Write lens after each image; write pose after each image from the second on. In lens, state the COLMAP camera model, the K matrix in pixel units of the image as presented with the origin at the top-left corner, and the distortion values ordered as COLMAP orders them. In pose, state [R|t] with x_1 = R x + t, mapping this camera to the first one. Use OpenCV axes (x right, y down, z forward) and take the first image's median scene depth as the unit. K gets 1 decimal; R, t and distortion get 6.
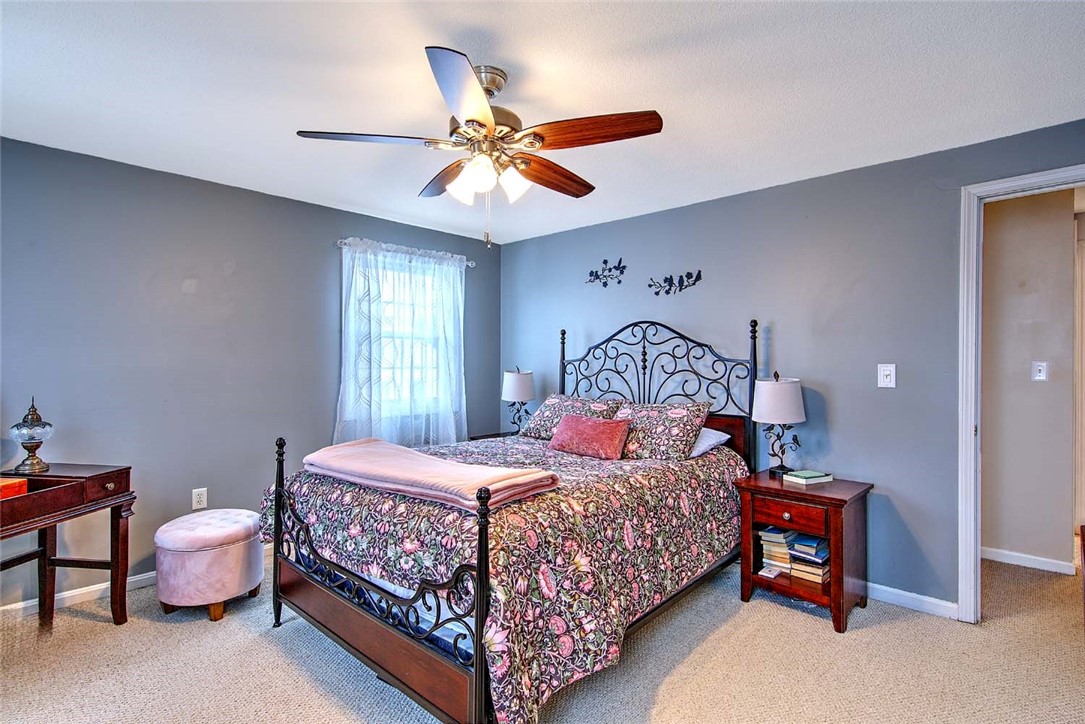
lens RADIAL K [[533.5, 0, 547.3], [0, 533.5, 363.0], [0, 0, 1]] dist [0.006716, 0.000667]
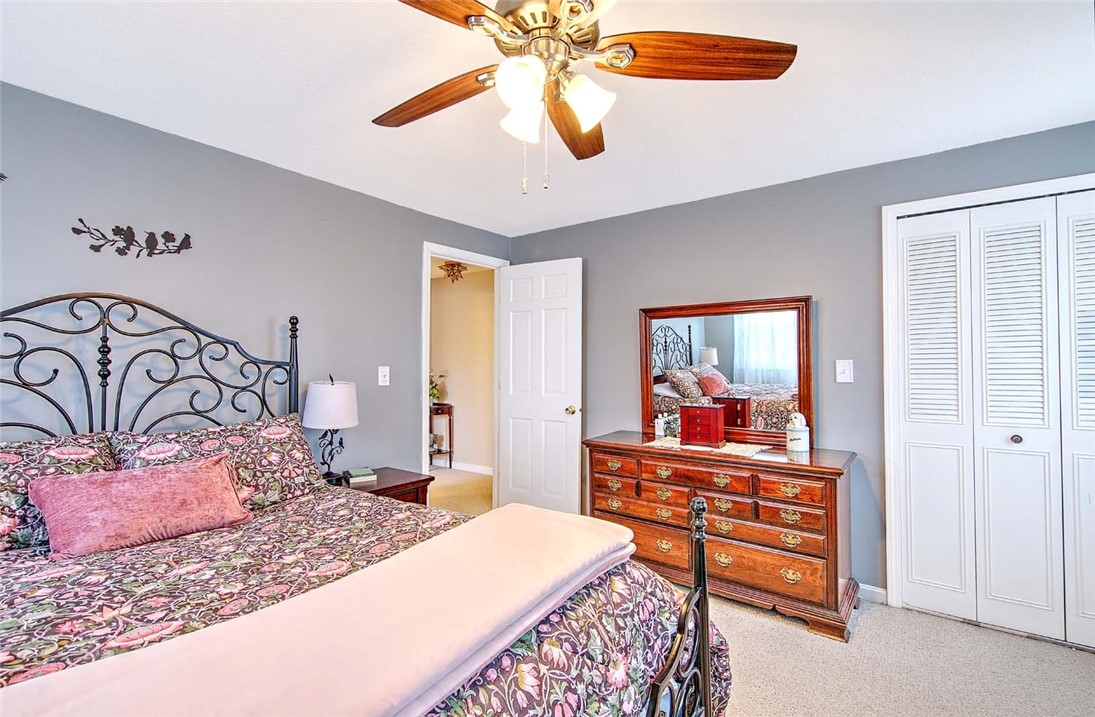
lens RADIAL K [[495.2, 0, 555.7], [0, 495.2, 357.9], [0, 0, 1]] dist [0.004579, 0.000371]
pose [[-0.111601, 0.013312, 0.993664, -0.418783], [0.002093, 0.999911, -0.013160, -0.001079], [-0.993751, 0.000611, -0.111618, 0.588518]]
